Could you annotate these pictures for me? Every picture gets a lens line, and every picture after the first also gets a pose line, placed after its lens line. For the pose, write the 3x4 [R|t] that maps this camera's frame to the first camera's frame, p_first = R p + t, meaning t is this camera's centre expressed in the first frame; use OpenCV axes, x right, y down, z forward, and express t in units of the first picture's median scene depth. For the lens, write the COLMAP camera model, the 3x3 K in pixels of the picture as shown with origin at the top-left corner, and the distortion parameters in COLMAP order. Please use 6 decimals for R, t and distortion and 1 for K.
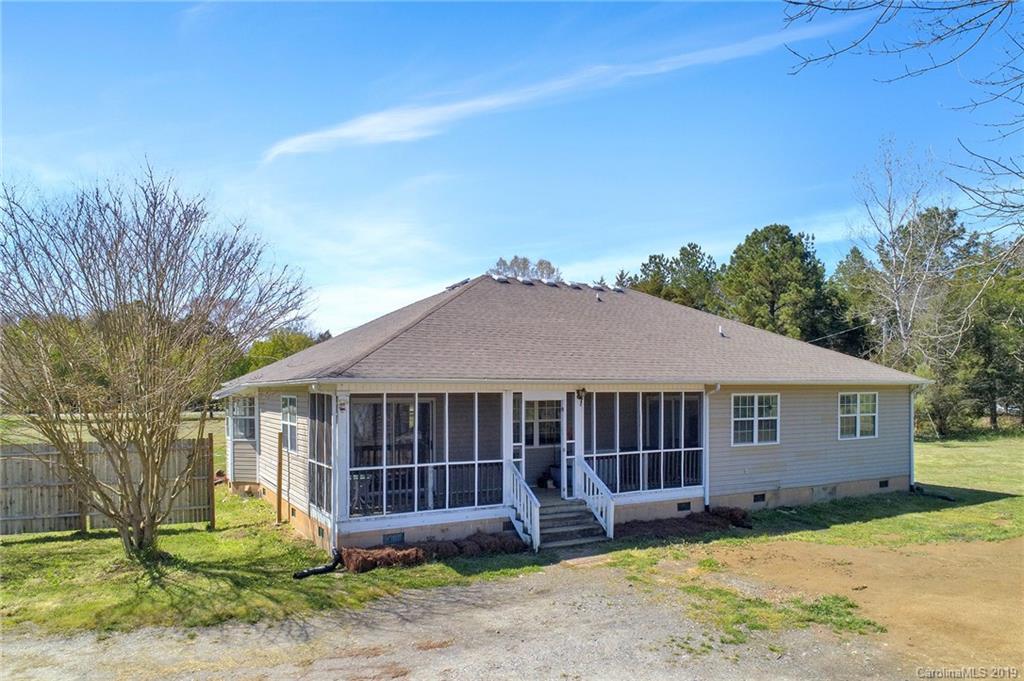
lens RADIAL K [[718.4, 0, 508.7], [0, 718.4, 359.0], [0, 0, 1]] dist [-0.000783, -0.000345]
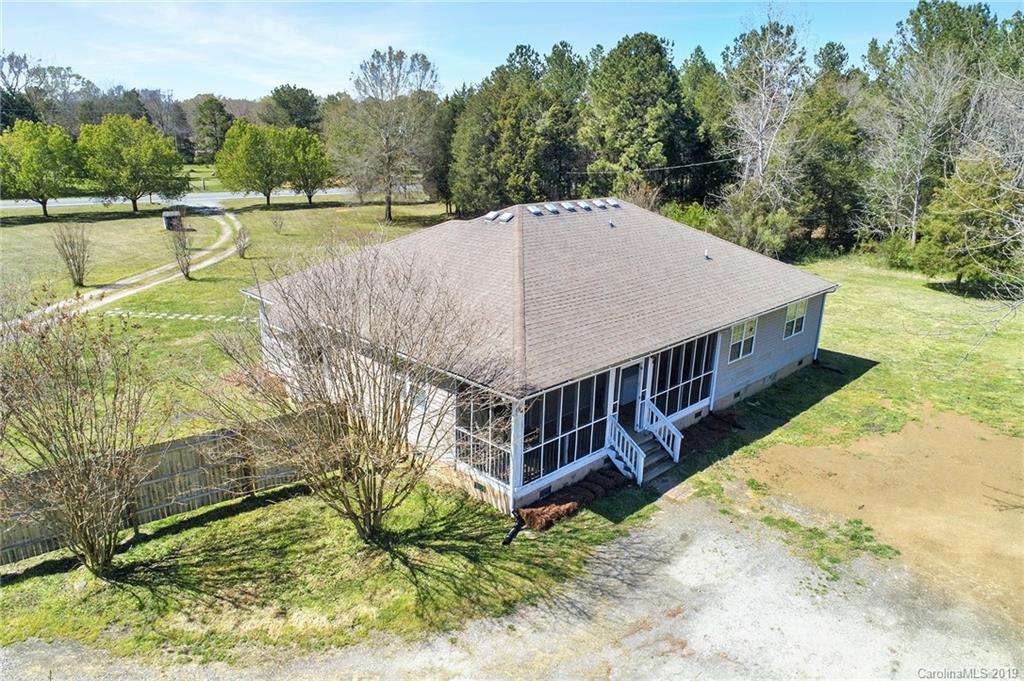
lens RADIAL K [[704.2, 0, 512.0], [0, 704.2, 340.5], [0, 0, 1]] dist [-0.002511, 0.000327]
pose [[0.958862, -0.060296, 0.277394, -0.507253], [-0.036661, 0.942695, 0.331635, -0.396604], [-0.281494, -0.328162, 0.901704, -0.051666]]
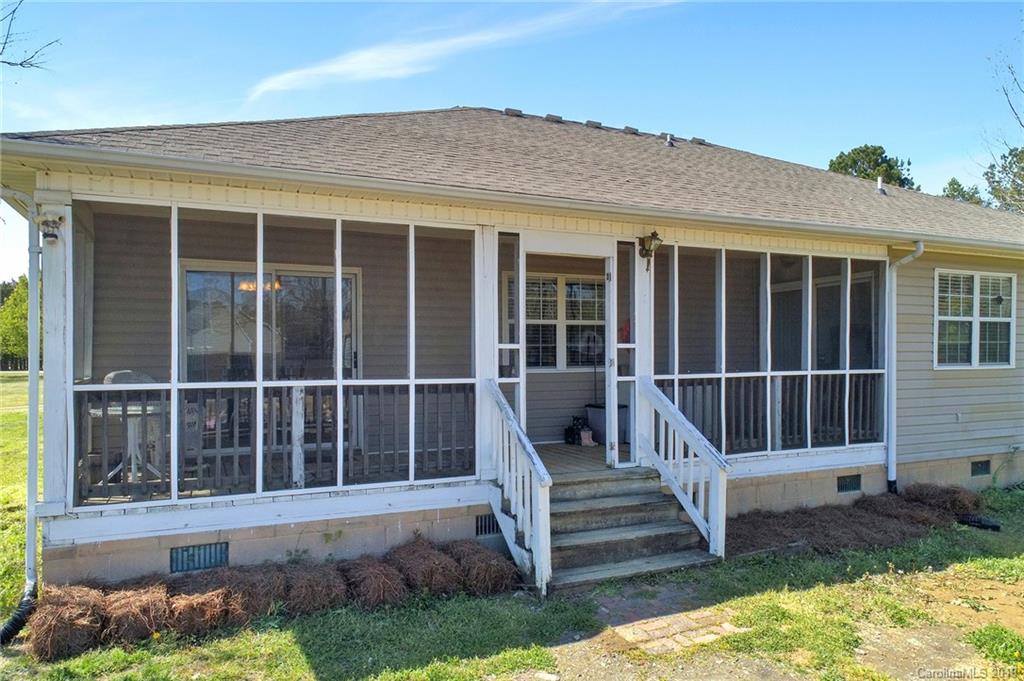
lens RADIAL K [[704.2, 0, 512.0], [0, 704.2, 340.5], [0, 0, 1]] dist [-0.002511, 0.000327]
pose [[0.997553, -0.001591, -0.069891, 0.045163], [0.002956, 0.999807, 0.019428, 0.105812], [0.069846, -0.019587, 0.997365, 0.550470]]
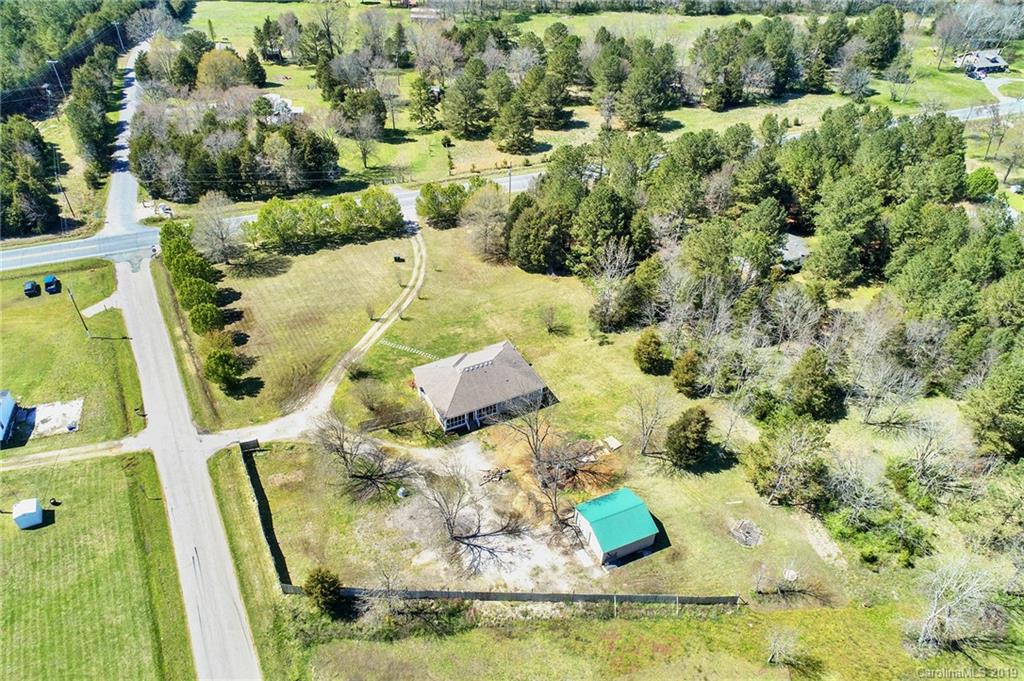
lens RADIAL K [[704.2, 0, 512.0], [0, 704.2, 340.5], [0, 0, 1]] dist [-0.002511, 0.000327]
pose [[0.999400, 0.033939, 0.006911, 0.429085], [-0.030468, 0.766584, 0.641421, -5.387023], [0.016471, -0.641247, 0.767158, -4.279703]]
